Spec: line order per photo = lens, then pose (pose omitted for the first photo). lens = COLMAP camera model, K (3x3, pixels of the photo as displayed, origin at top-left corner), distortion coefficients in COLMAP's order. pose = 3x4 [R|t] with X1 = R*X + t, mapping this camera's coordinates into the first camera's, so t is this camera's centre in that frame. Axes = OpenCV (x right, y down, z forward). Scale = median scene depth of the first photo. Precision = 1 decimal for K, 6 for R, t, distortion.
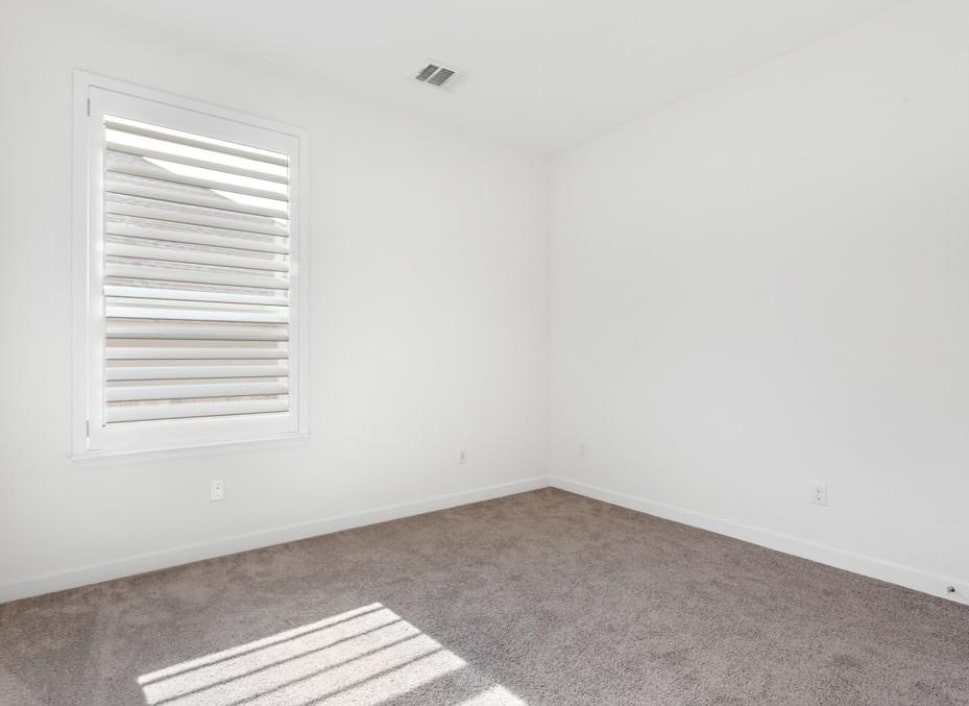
lens RADIAL K [[546.4, 0, 472.5], [0, 546.4, 357.1], [0, 0, 1]] dist [0.005444, 0.000882]
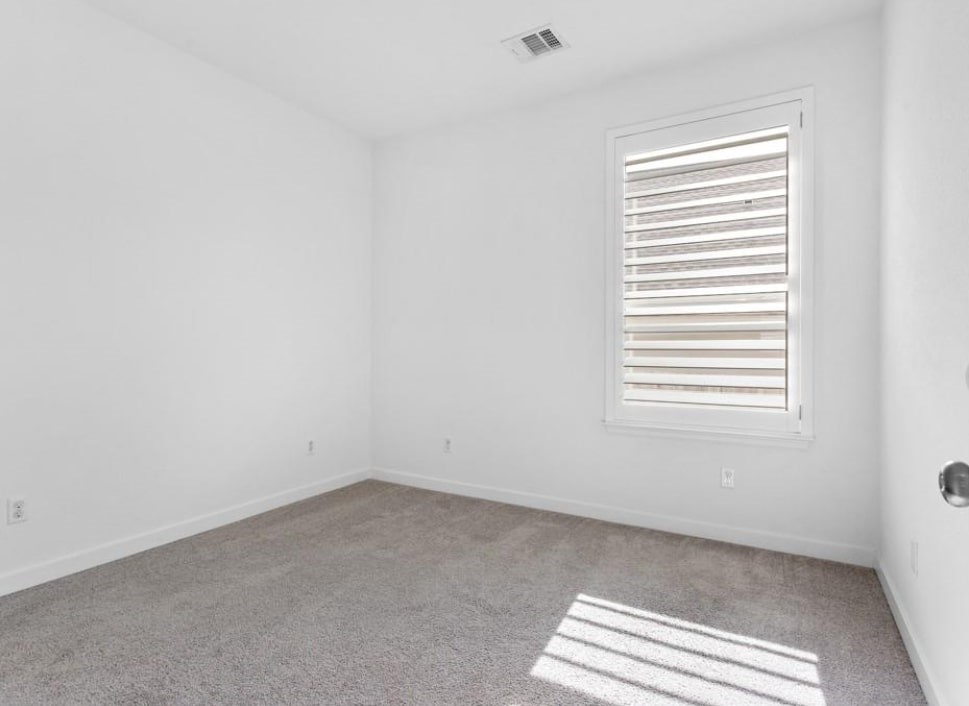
lens RADIAL K [[556.6, 0, 544.9], [0, 556.6, 359.0], [0, 0, 1]] dist [-0.003644, -0.000212]
pose [[0.362088, 0.023850, -0.931839, 0.456801], [-0.004588, 0.999706, 0.023804, -0.004350], [0.932133, -0.004343, 0.362091, 0.351975]]
